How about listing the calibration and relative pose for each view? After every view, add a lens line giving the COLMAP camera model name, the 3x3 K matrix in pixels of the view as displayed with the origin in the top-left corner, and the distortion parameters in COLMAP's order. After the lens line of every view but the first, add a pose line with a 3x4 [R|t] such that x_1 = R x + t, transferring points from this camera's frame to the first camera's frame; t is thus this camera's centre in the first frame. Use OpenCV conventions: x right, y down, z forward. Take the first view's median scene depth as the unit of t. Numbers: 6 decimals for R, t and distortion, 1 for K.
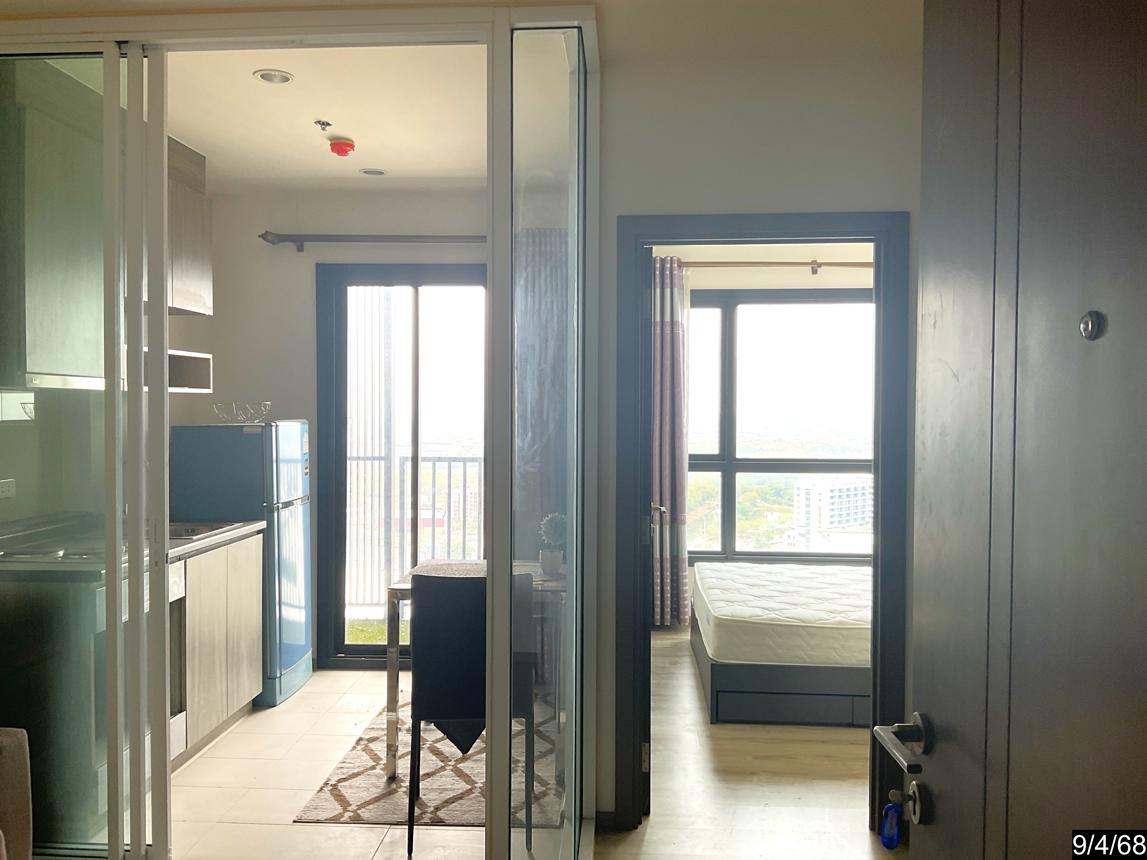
lens RADIAL K [[976.5, 0, 573.0], [0, 976.5, 434.9], [0, 0, 1]] dist [0.069126, -0.019658]
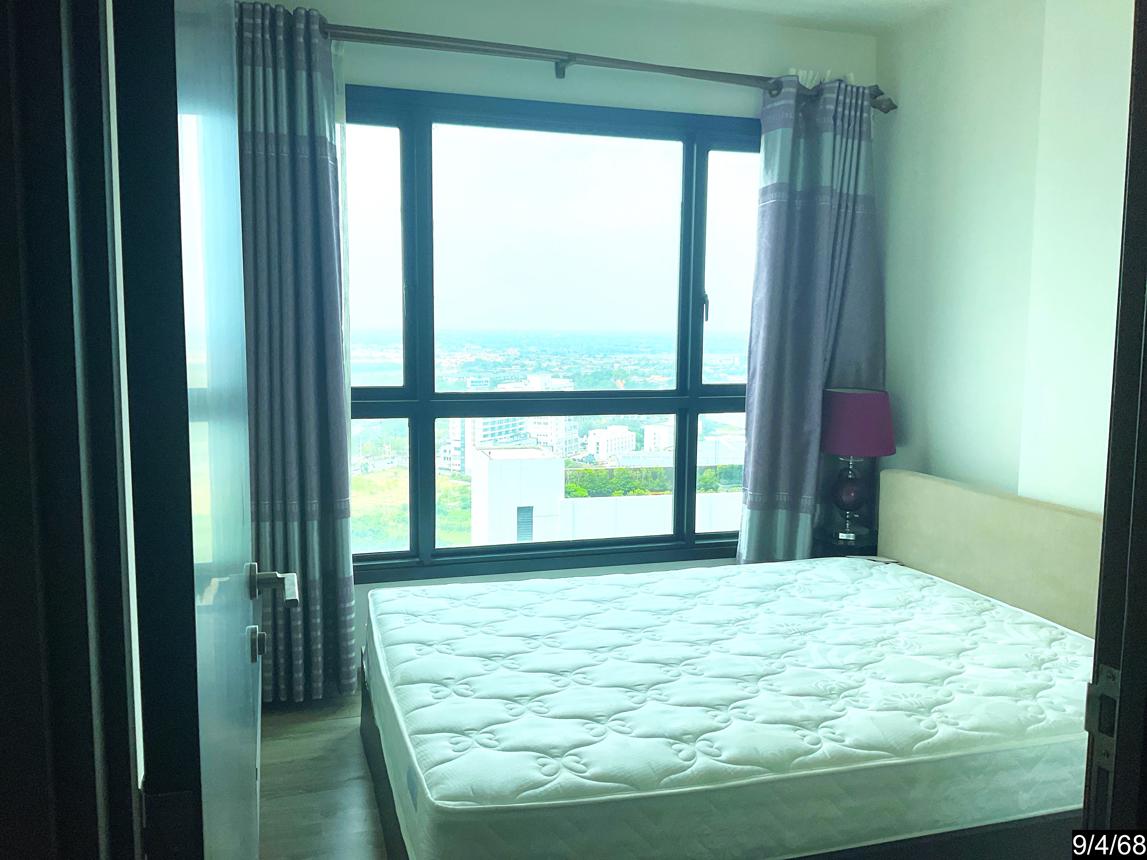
lens RADIAL K [[976.5, 0, 567.2], [0, 976.5, 426.3], [0, 0, 1]] dist [0.069126, -0.019658]
pose [[0.941572, -0.031006, 0.335381, 0.046168], [0.005062, 0.996944, 0.077957, -0.001480], [-0.336773, -0.071704, 0.938852, 0.432498]]
